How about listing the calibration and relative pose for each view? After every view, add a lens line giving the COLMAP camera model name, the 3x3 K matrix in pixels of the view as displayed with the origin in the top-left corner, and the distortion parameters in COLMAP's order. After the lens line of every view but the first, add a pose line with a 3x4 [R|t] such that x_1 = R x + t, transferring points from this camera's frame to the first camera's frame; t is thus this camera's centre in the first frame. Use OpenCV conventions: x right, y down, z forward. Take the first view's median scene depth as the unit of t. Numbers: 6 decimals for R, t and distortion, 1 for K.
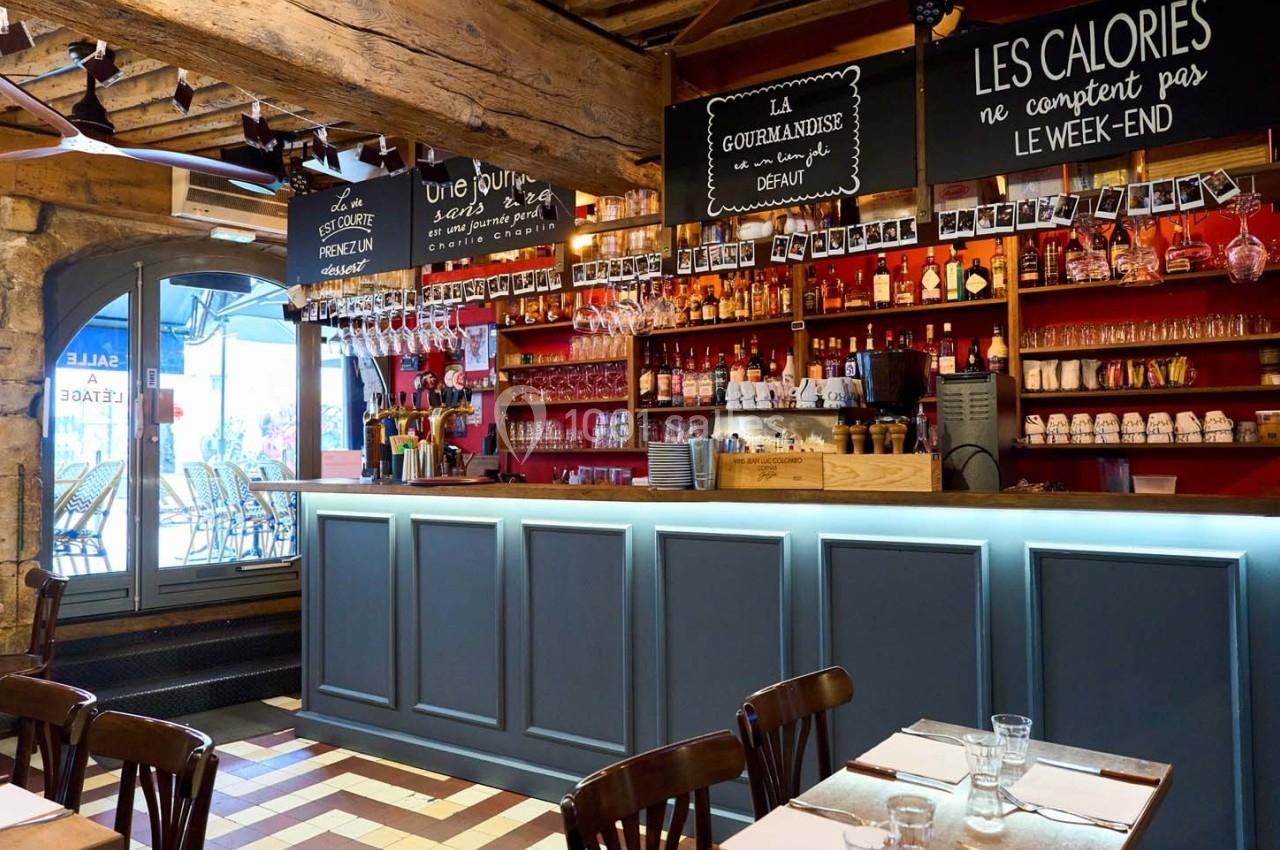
lens RADIAL K [[966.3, 0, 640.0], [0, 966.3, 425.0], [0, 0, 1]] dist [0.000410, -0.005513]
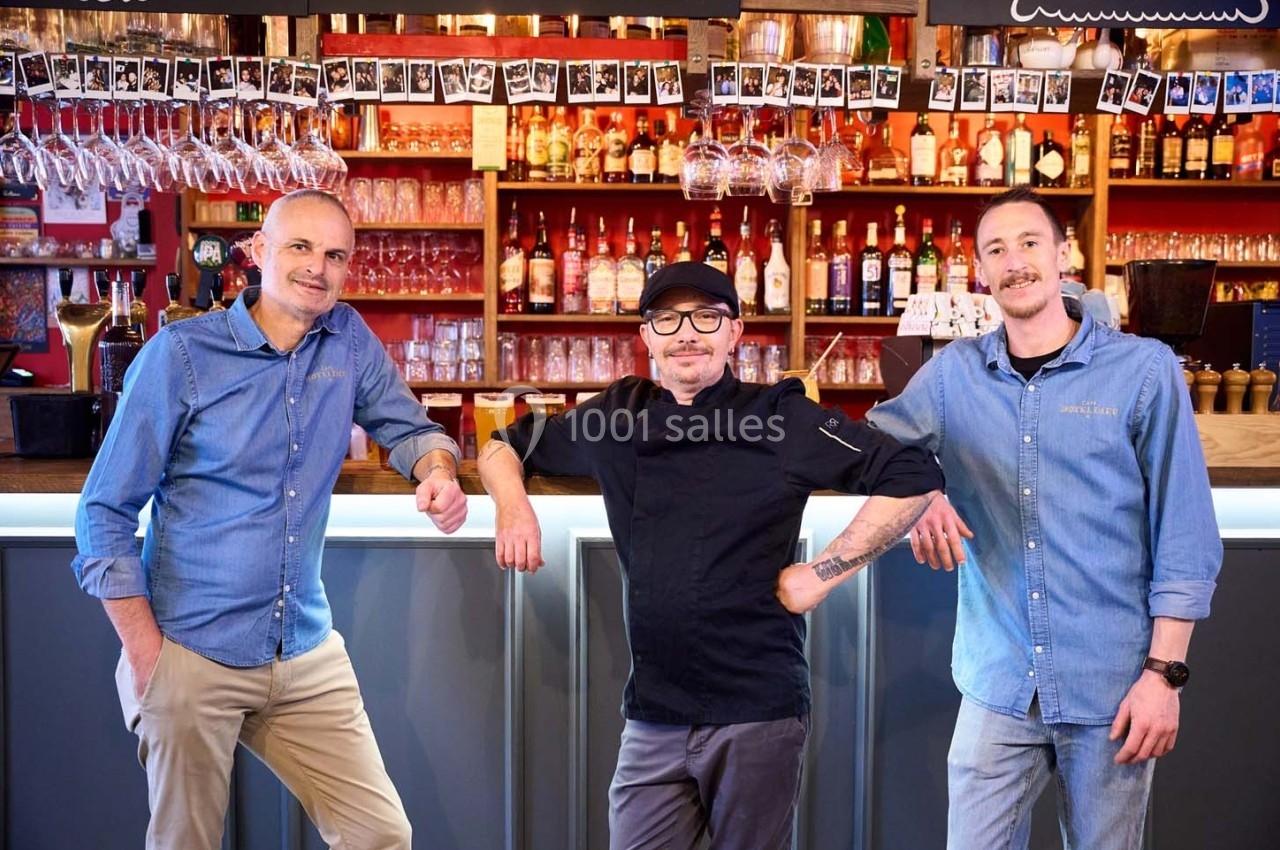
lens RADIAL K [[1316.0, 0, 640.0], [0, 1316.0, 425.0], [0, 0, 1]] dist [-0.090910, 0.299429]
pose [[0.802759, -0.021172, 0.595927, -0.505183], [-0.028349, 0.996884, 0.073606, -0.014381], [-0.595629, -0.075982, 0.799658, 0.387370]]
